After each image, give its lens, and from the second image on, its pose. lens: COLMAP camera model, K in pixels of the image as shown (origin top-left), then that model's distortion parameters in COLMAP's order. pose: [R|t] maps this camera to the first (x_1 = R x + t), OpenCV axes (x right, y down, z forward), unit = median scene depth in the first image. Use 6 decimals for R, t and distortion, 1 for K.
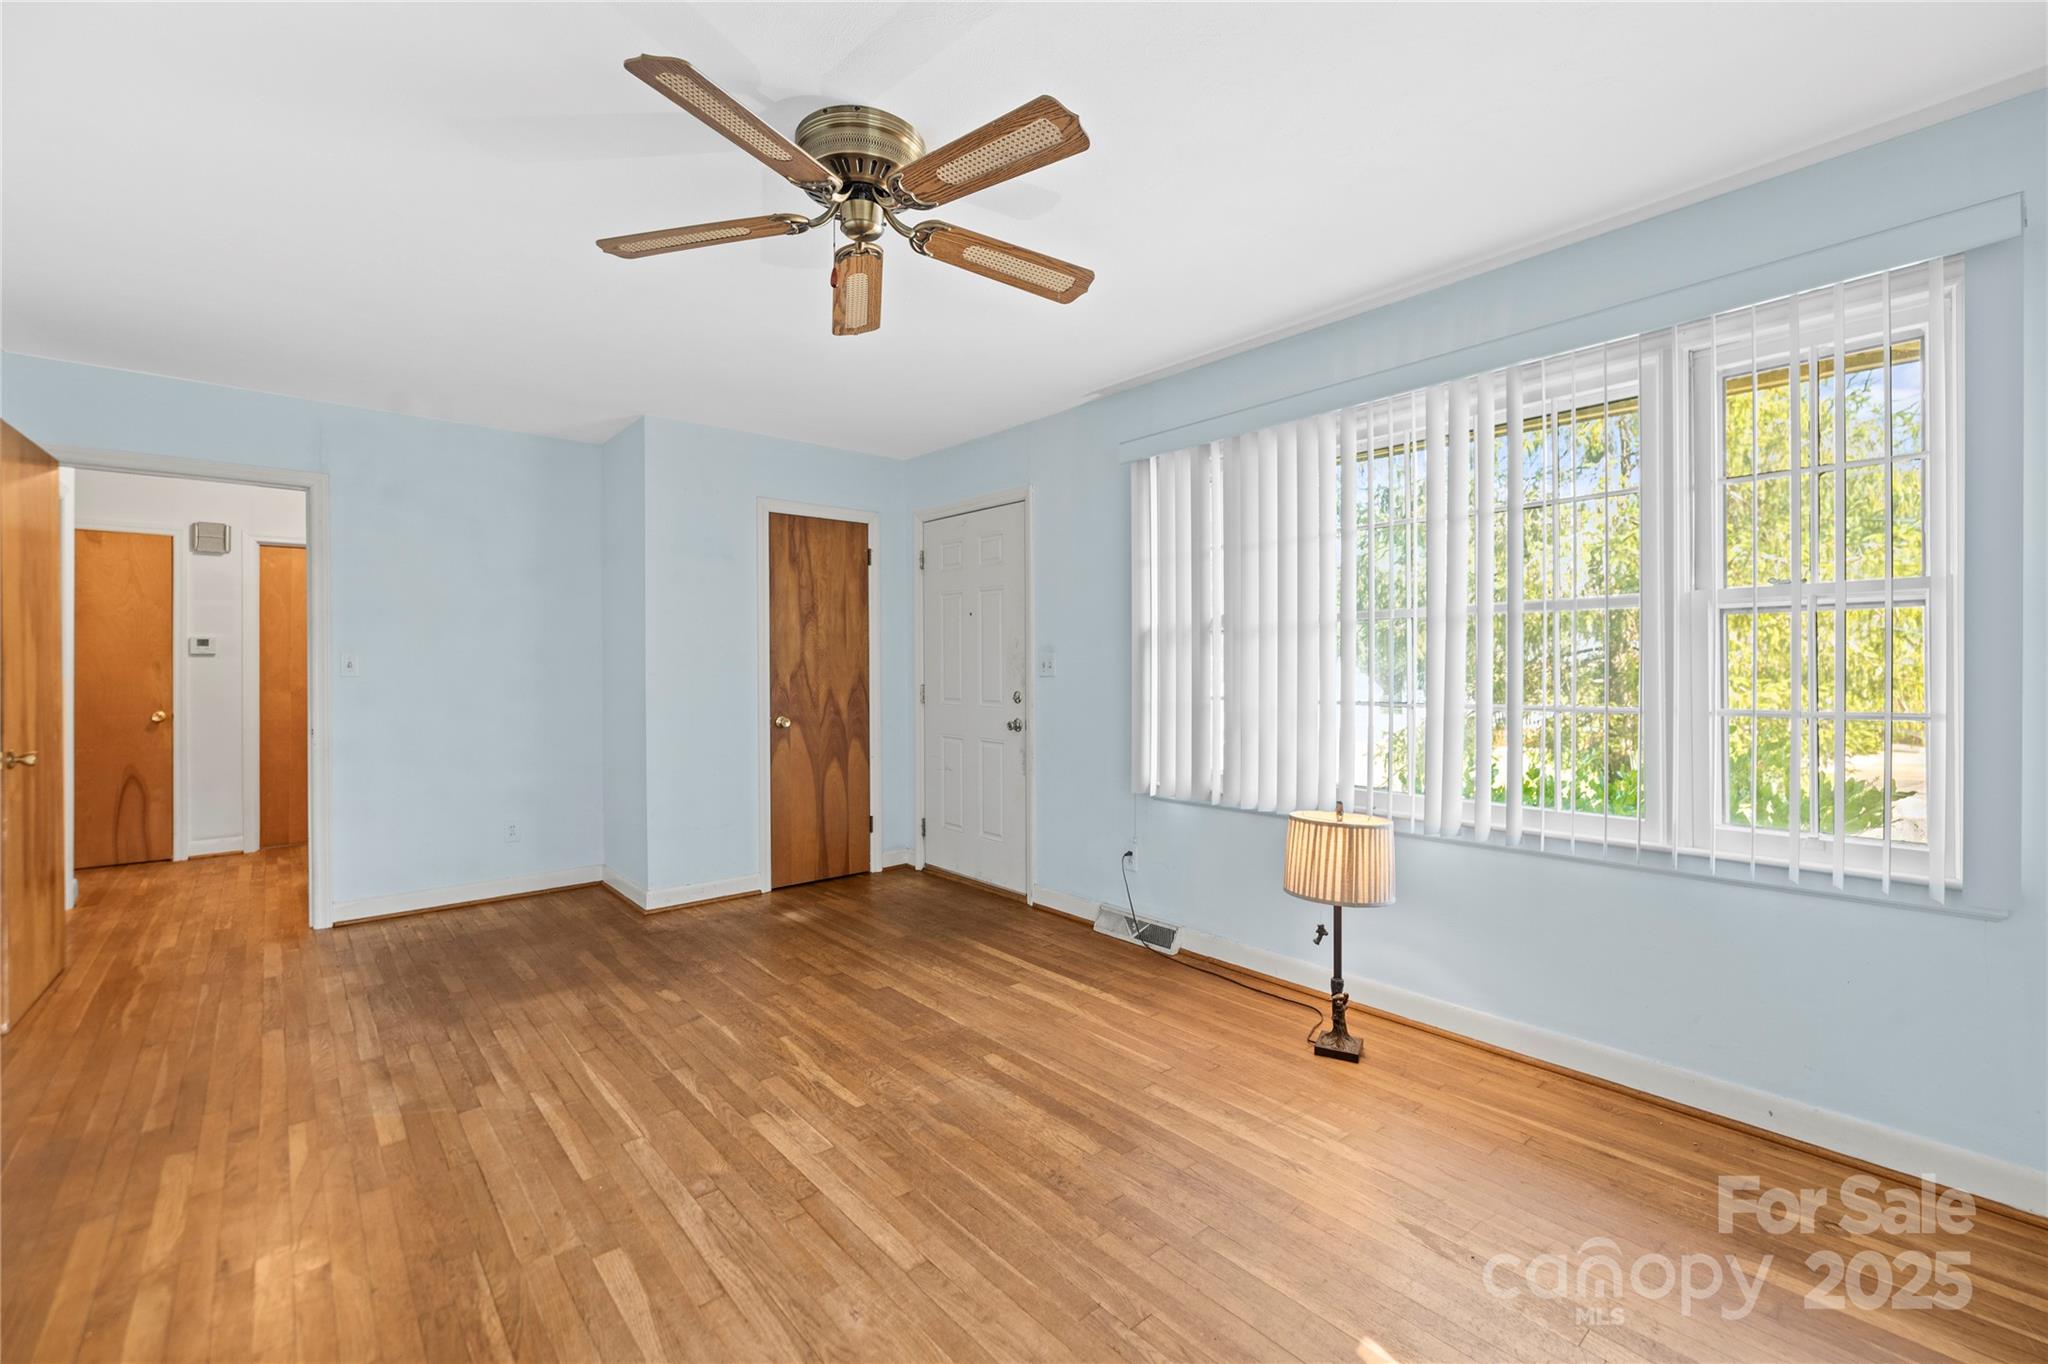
lens RADIAL K [[875.5, 0, 1021.3], [0, 875.5, 664.3], [0, 0, 1]] dist [0.004132, -0.000127]
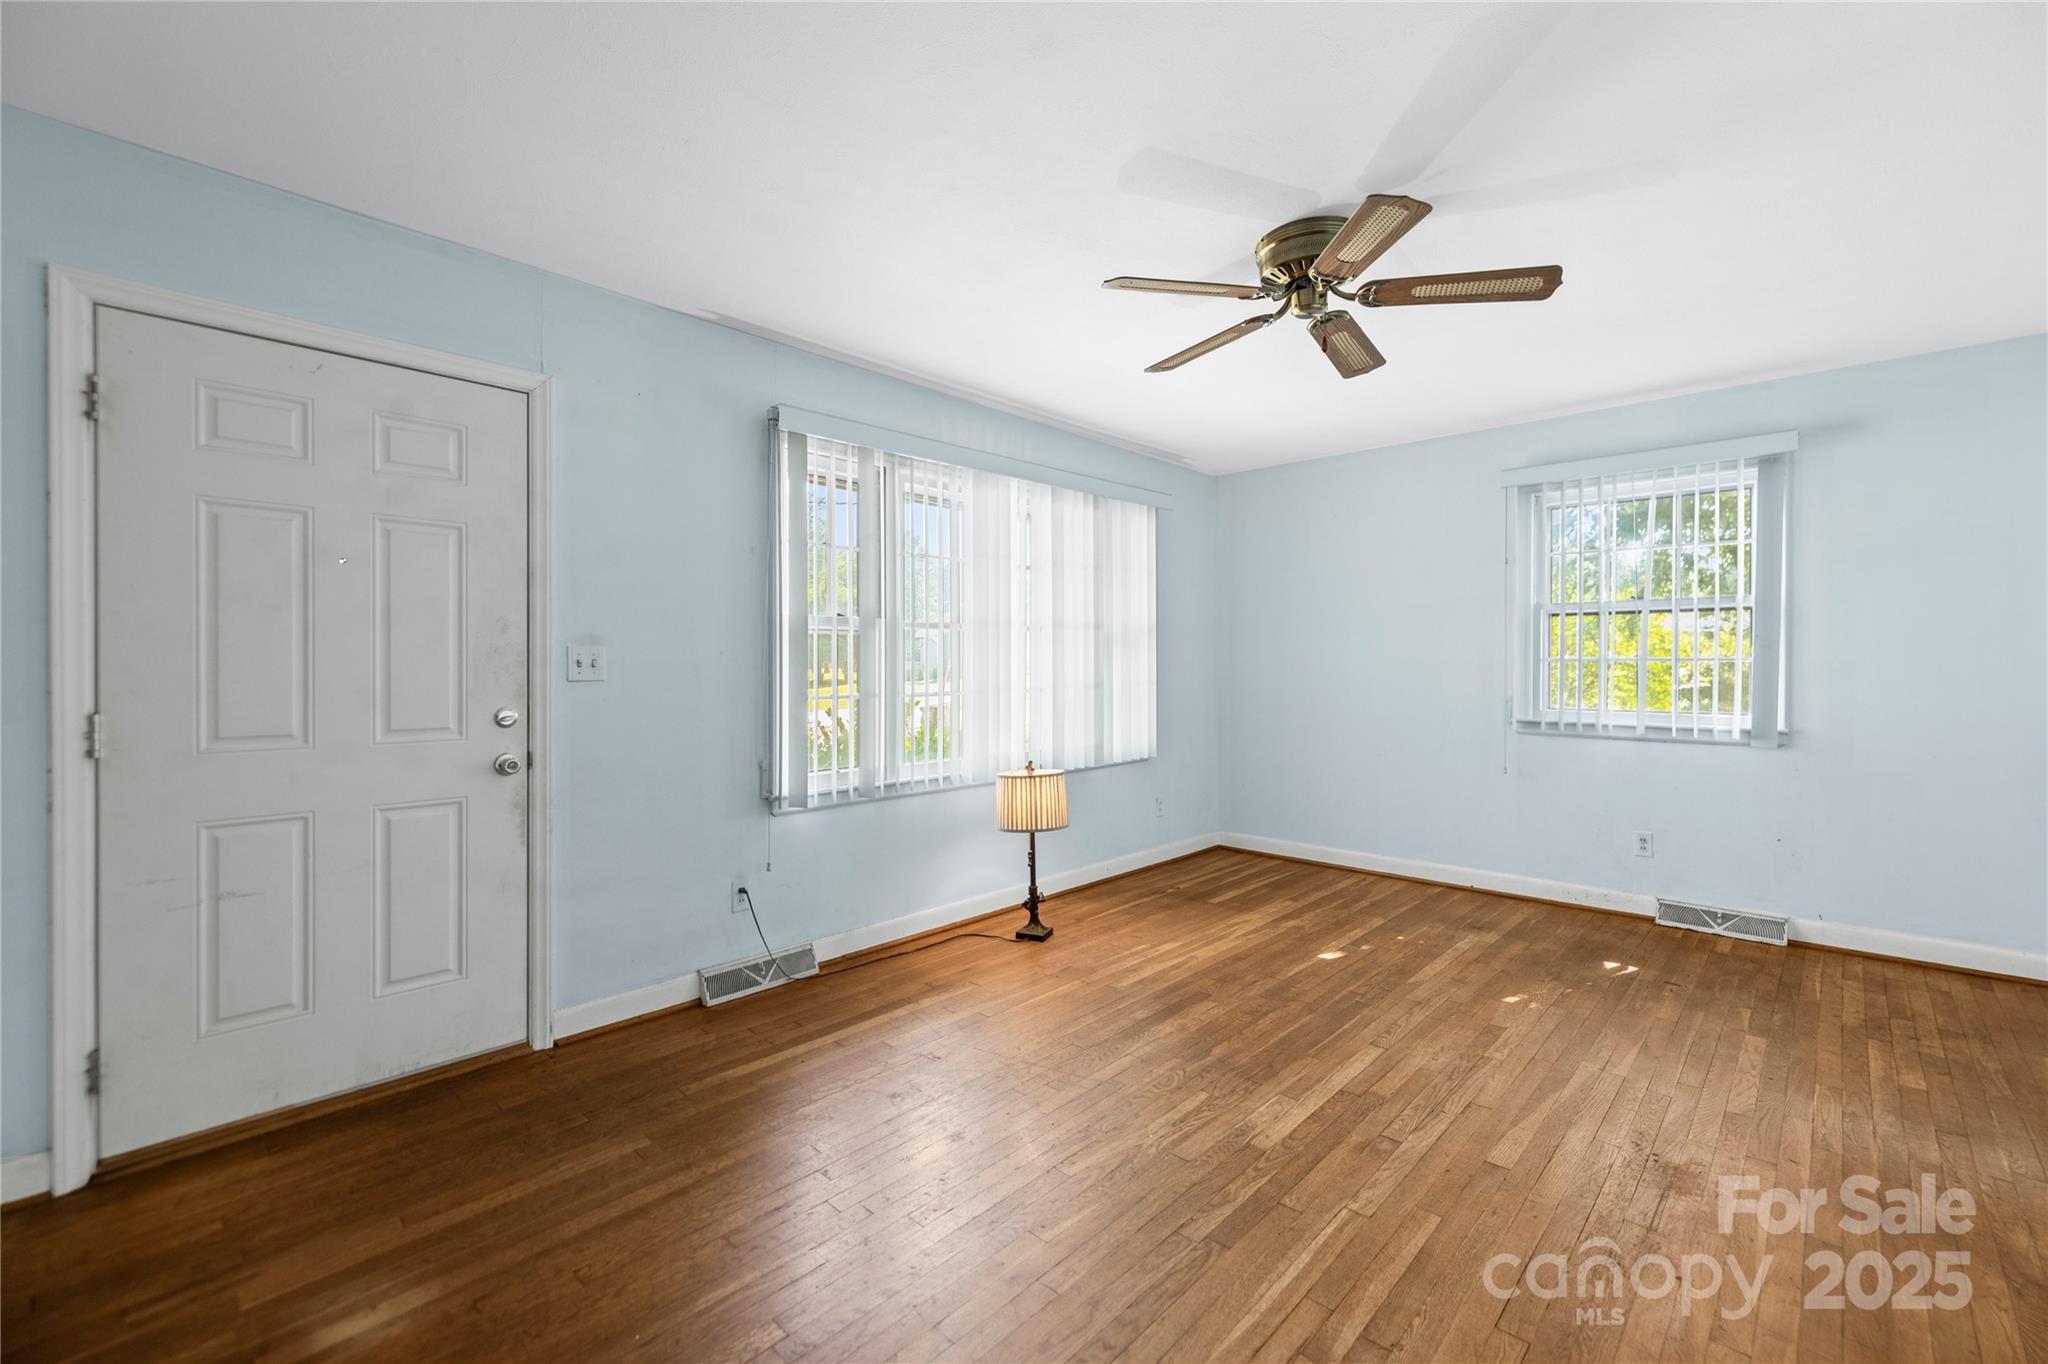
lens RADIAL K [[875.5, 0, 1026.1], [0, 875.5, 674.1], [0, 0, 1]] dist [0.004132, -0.000127]
pose [[-0.115040, -0.008929, 0.993321, -1.049548], [-0.000914, 0.999960, 0.008883, 0.003756], [-0.993360, 0.000114, -0.115044, 1.186480]]
